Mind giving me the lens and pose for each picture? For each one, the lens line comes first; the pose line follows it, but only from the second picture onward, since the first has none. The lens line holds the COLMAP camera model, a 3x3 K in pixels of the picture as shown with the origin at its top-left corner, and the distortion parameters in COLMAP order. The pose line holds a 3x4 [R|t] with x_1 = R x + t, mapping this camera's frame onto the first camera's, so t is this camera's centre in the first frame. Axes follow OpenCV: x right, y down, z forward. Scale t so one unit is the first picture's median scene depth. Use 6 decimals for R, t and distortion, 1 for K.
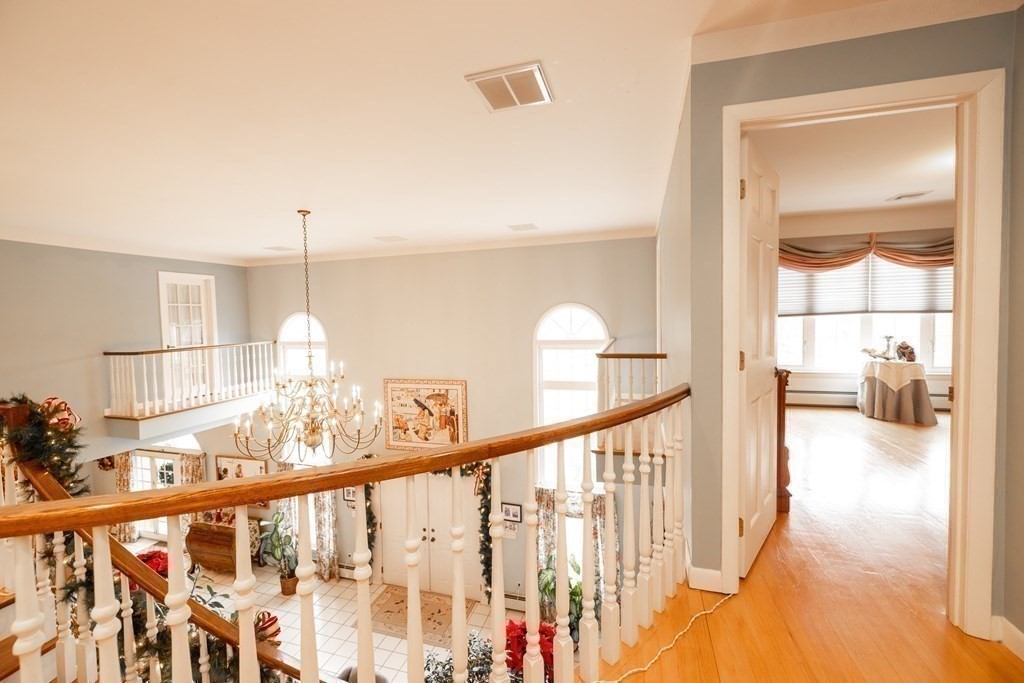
lens RADIAL K [[416.6, 0, 516.8], [0, 416.6, 338.1], [0, 0, 1]] dist [0.009752, -0.000020]
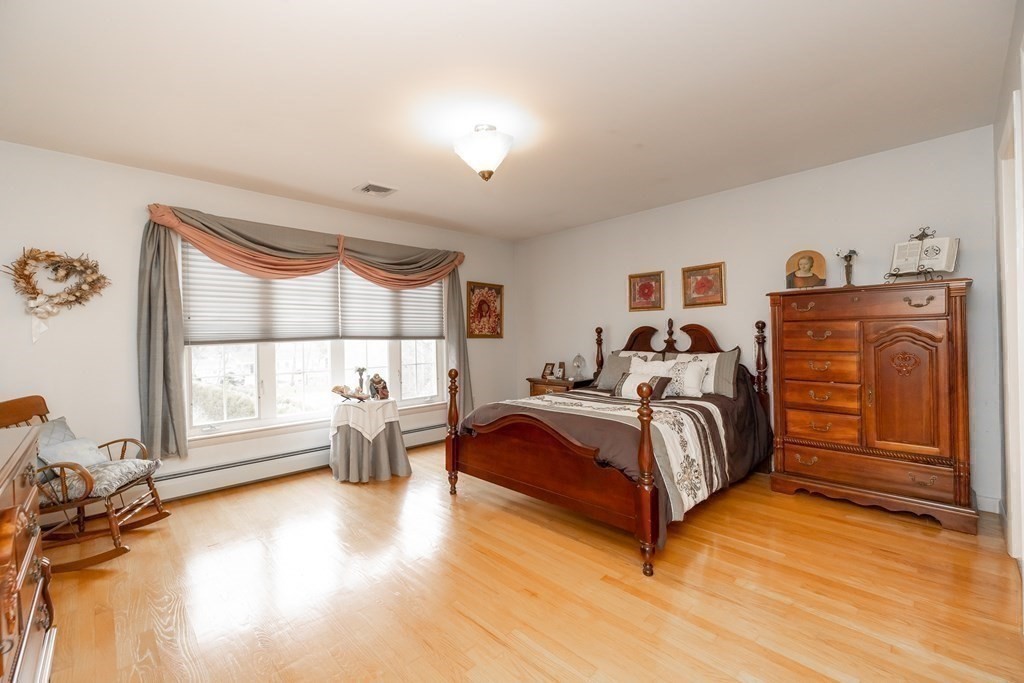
lens RADIAL K [[416.6, 0, 514.6], [0, 416.6, 338.1], [0, 0, 1]] dist [0.009752, -0.000020]
pose [[0.462600, 0.009651, 0.886514, 0.327346], [0.045684, 0.998353, -0.034708, -0.021342], [-0.885389, 0.056555, 0.461397, 0.384000]]
